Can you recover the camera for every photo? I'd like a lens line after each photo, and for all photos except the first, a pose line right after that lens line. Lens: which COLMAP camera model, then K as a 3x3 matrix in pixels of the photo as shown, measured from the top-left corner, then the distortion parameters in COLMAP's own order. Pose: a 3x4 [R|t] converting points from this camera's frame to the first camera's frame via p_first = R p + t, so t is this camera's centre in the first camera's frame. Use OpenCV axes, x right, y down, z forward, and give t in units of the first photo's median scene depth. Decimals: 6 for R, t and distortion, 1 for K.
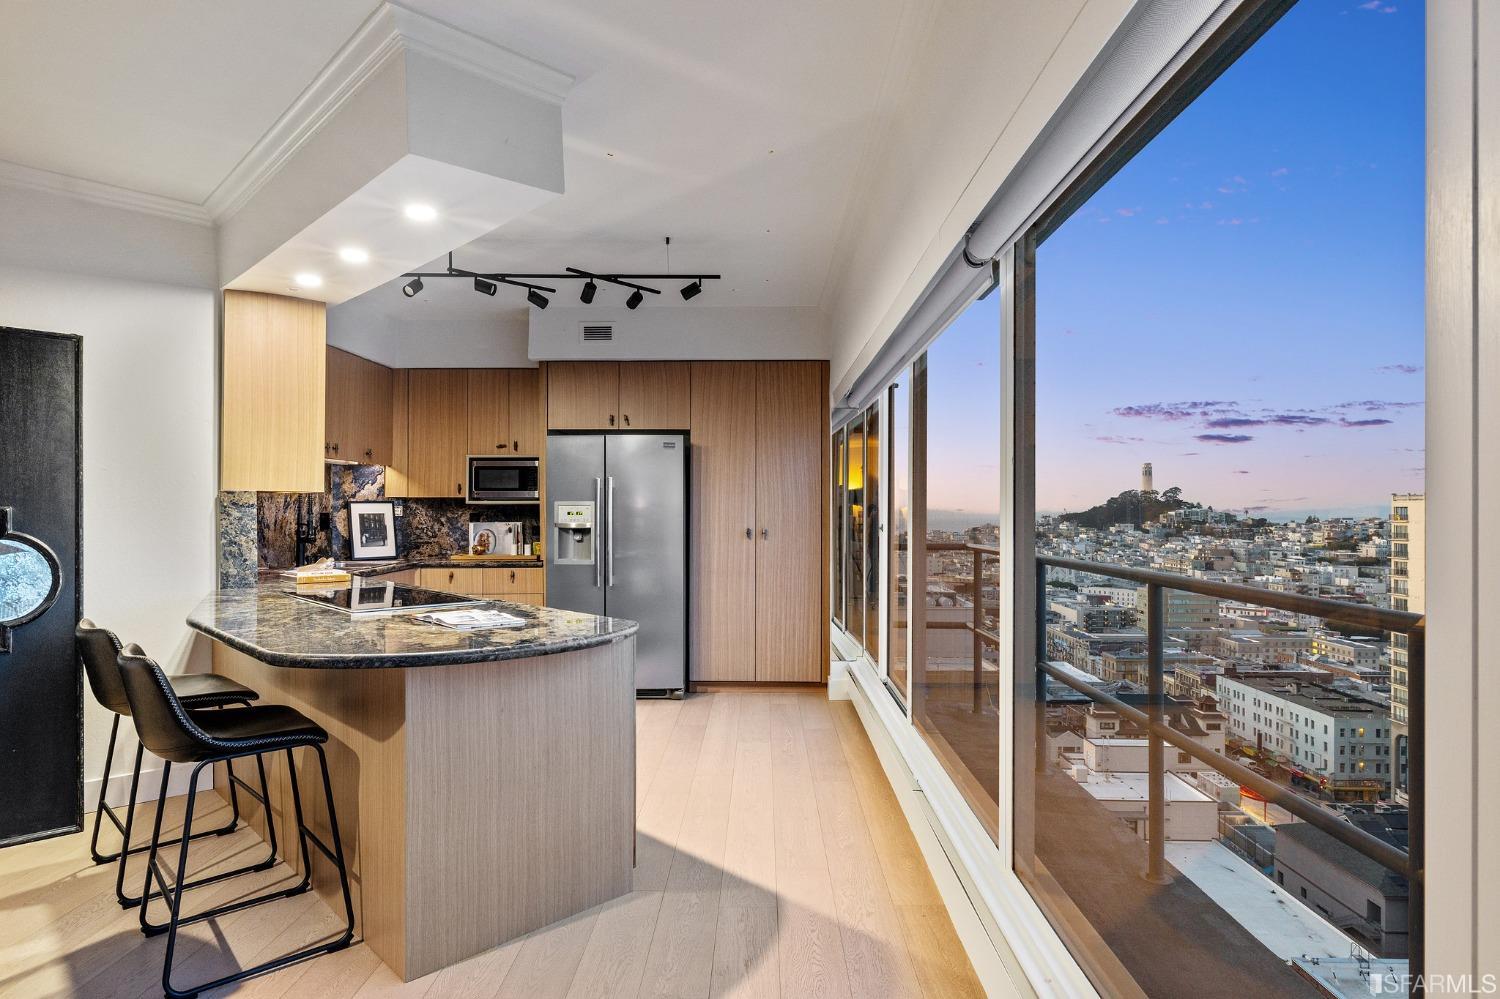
lens RADIAL K [[845.4, 0, 744.8], [0, 845.4, 502.9], [0, 0, 1]] dist [0.002677, 0.000967]
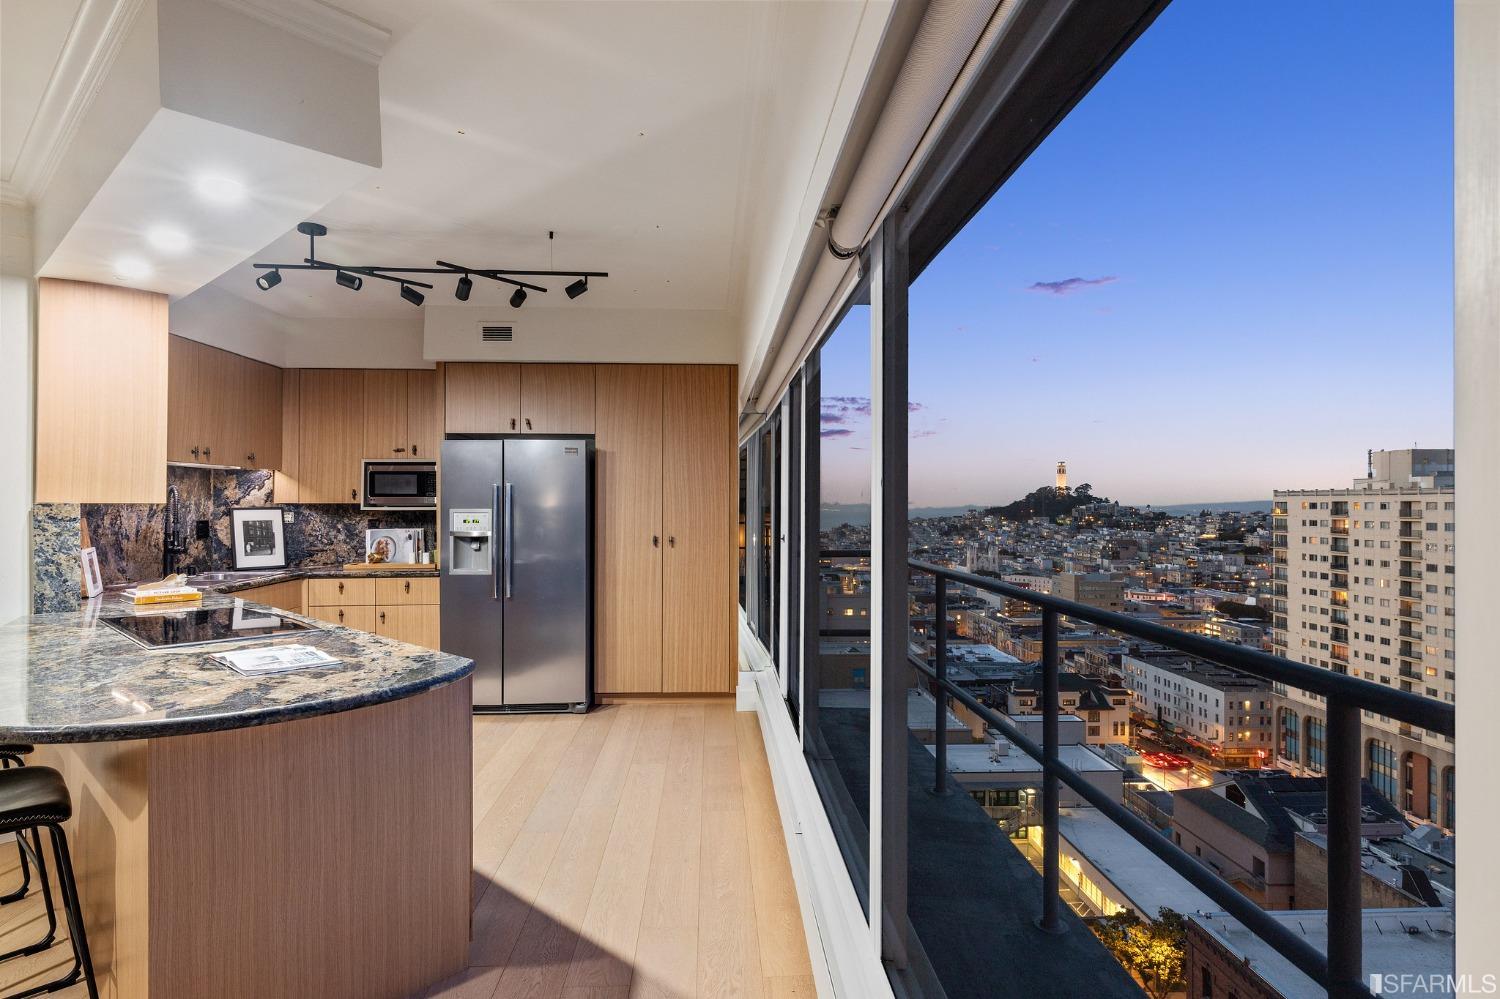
lens RADIAL K [[791.6, 0, 745.5], [0, 791.6, 497.4], [0, 0, 1]] dist [0.001255, -0.000142]
pose [[0.997917, 0.000152, 0.064510, 0.047976], [-0.000125, 1.000000, -0.000433, -0.013242], [-0.064511, 0.000424, 0.997917, 0.078051]]
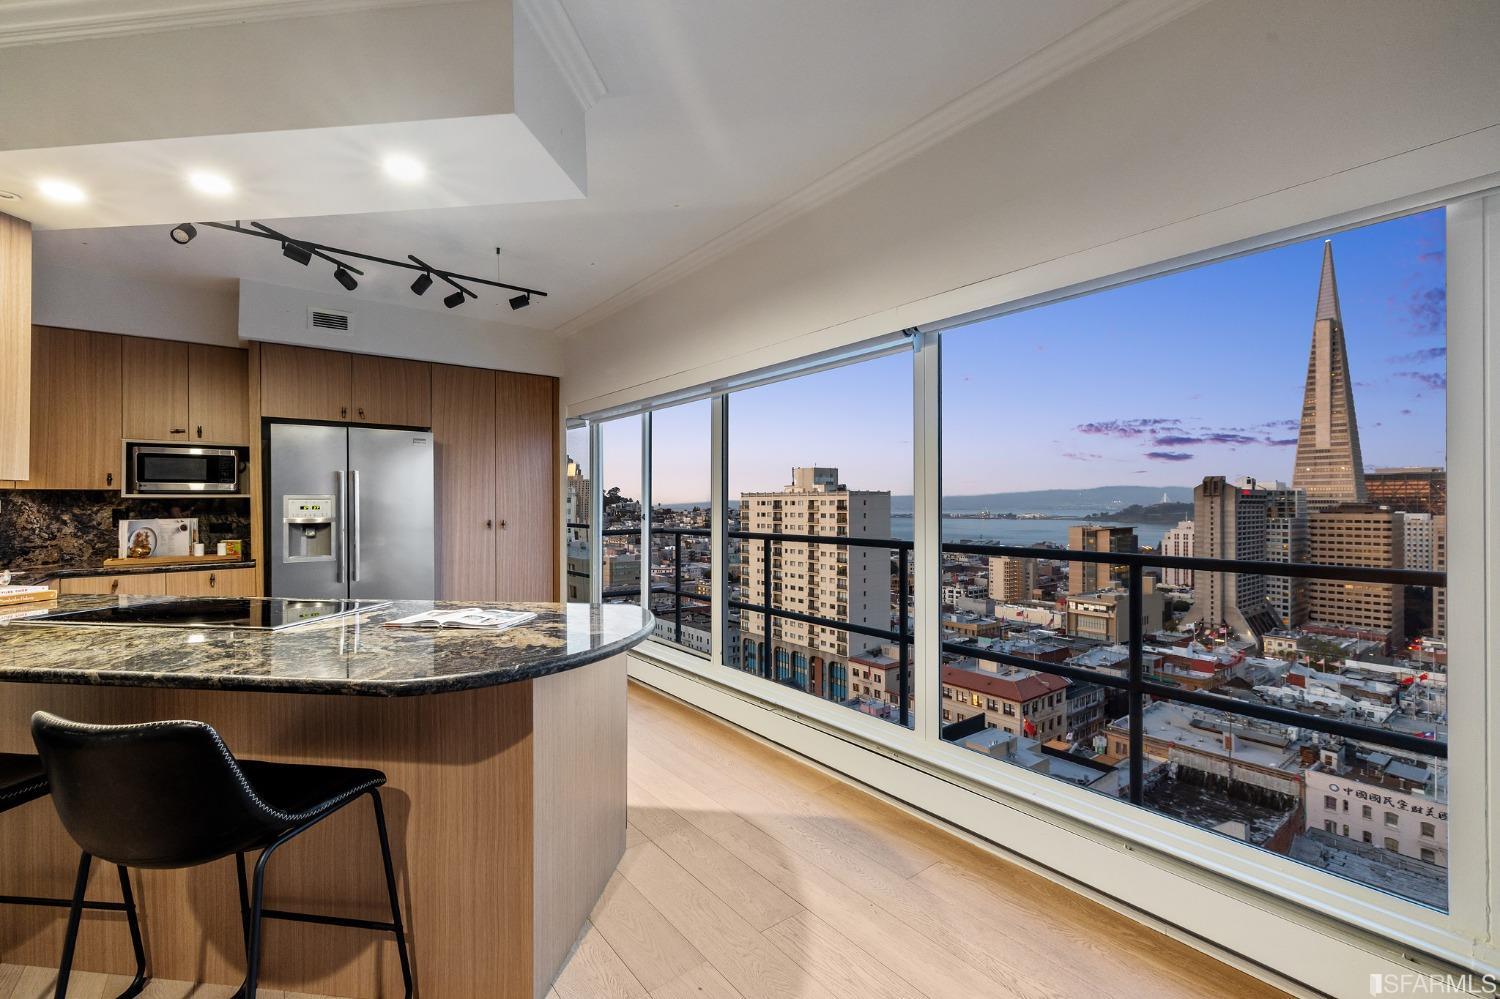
lens RADIAL K [[651.4, 0, 750.1], [0, 651.4, 501.3], [0, 0, 1]] dist [0.006413, -0.001111]
pose [[0.777874, -0.002370, 0.628416, -0.258393], [-0.000857, 0.999988, 0.004832, 0.001227], [-0.628420, -0.004297, 0.777862, 0.113367]]
